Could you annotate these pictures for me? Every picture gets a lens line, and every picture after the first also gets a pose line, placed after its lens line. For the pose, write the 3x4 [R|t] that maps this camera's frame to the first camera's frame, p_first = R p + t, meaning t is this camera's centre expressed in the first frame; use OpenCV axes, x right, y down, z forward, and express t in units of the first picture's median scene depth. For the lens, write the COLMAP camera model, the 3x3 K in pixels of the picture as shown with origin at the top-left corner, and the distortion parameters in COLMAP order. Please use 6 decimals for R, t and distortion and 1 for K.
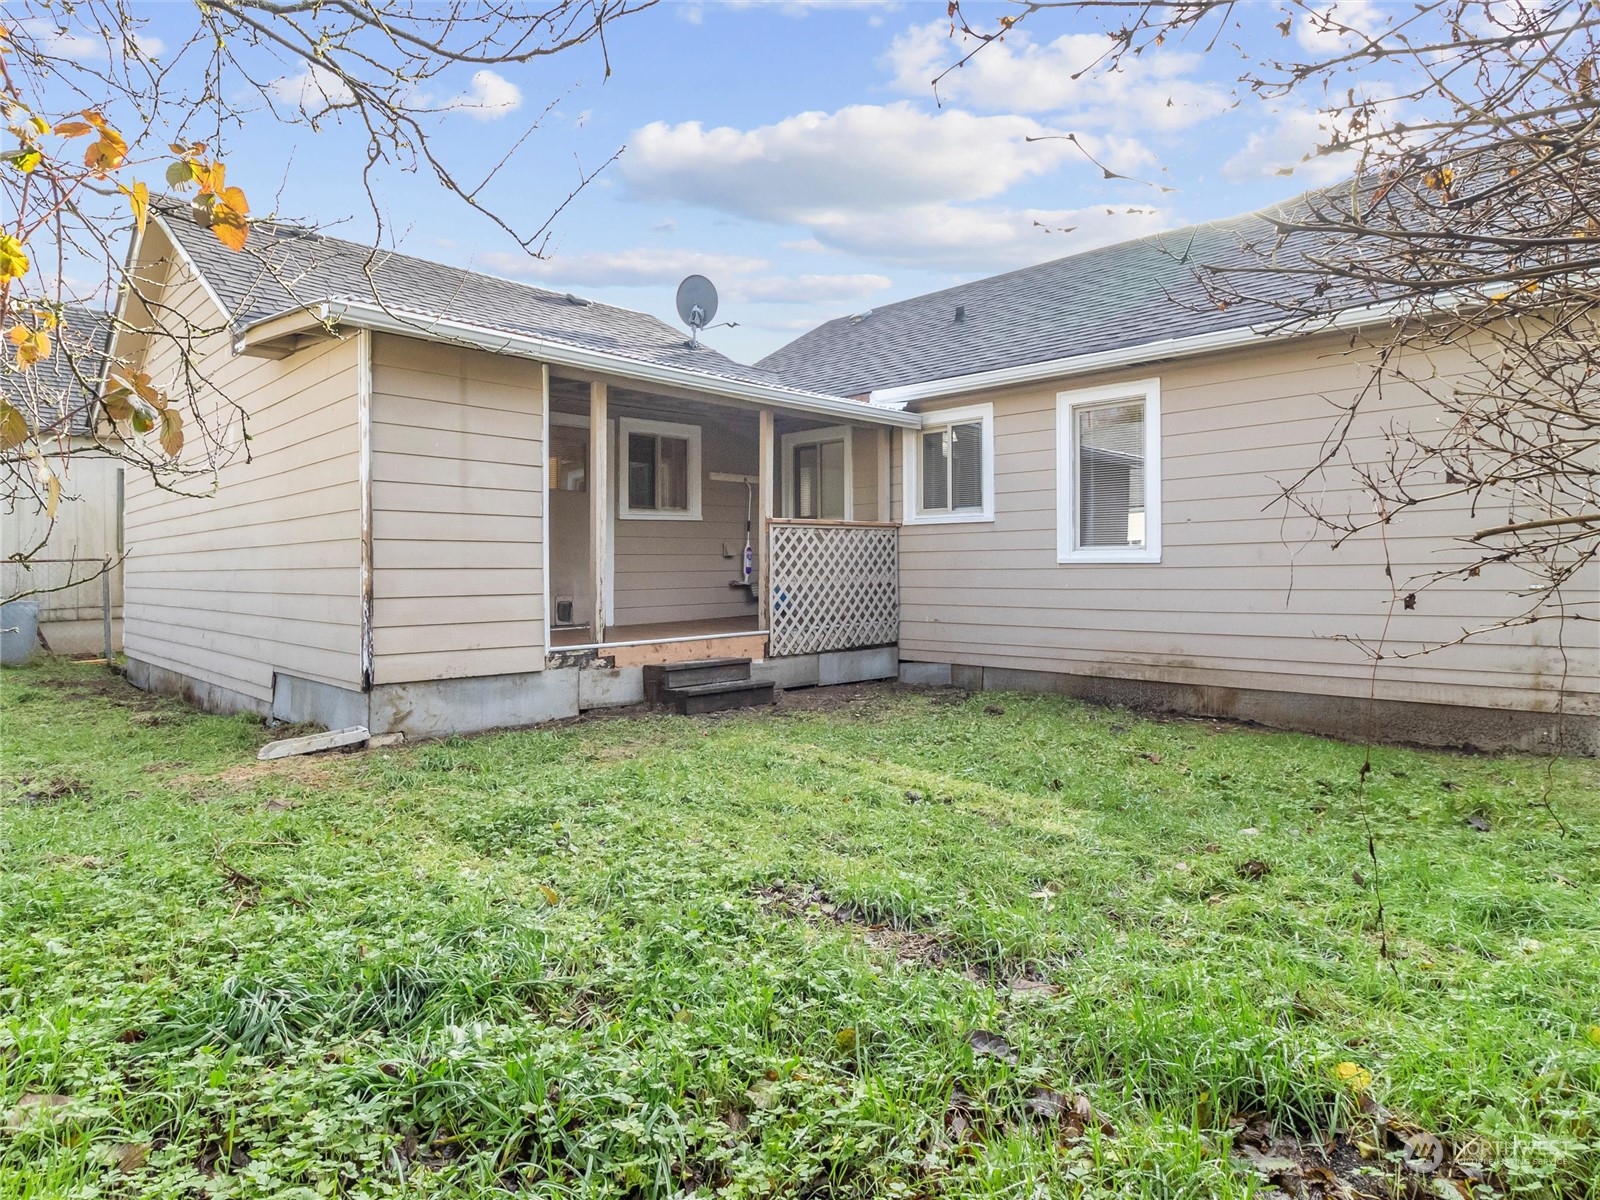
lens RADIAL K [[909.7, 0, 789.7], [0, 909.7, 588.4], [0, 0, 1]] dist [0.002134, 0.000559]
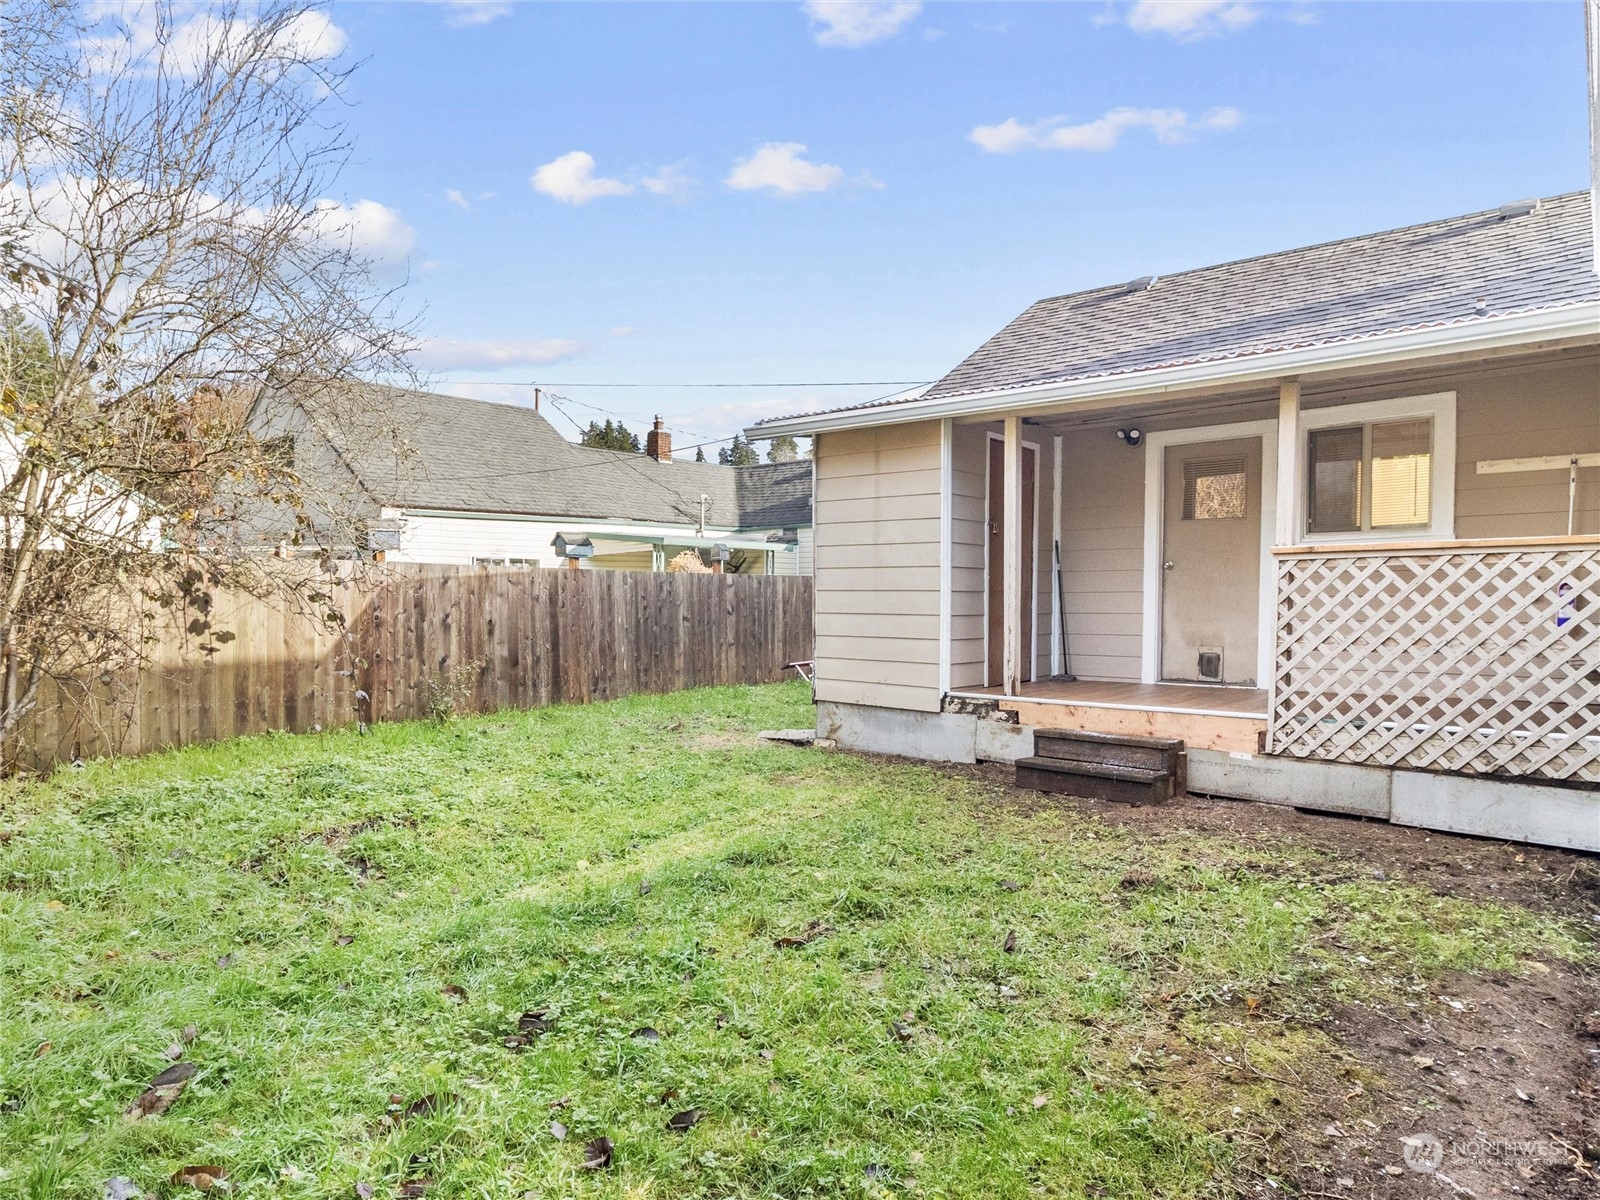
lens RADIAL K [[977.1, 0, 784.4], [0, 977.1, 583.1], [0, 0, 1]] dist [-0.000294, 0.002701]
pose [[0.071562, -0.004458, -0.997426, 0.793547], [-0.023041, 0.999716, -0.006122, -0.044619], [0.997170, 0.023420, 0.071439, 0.702243]]
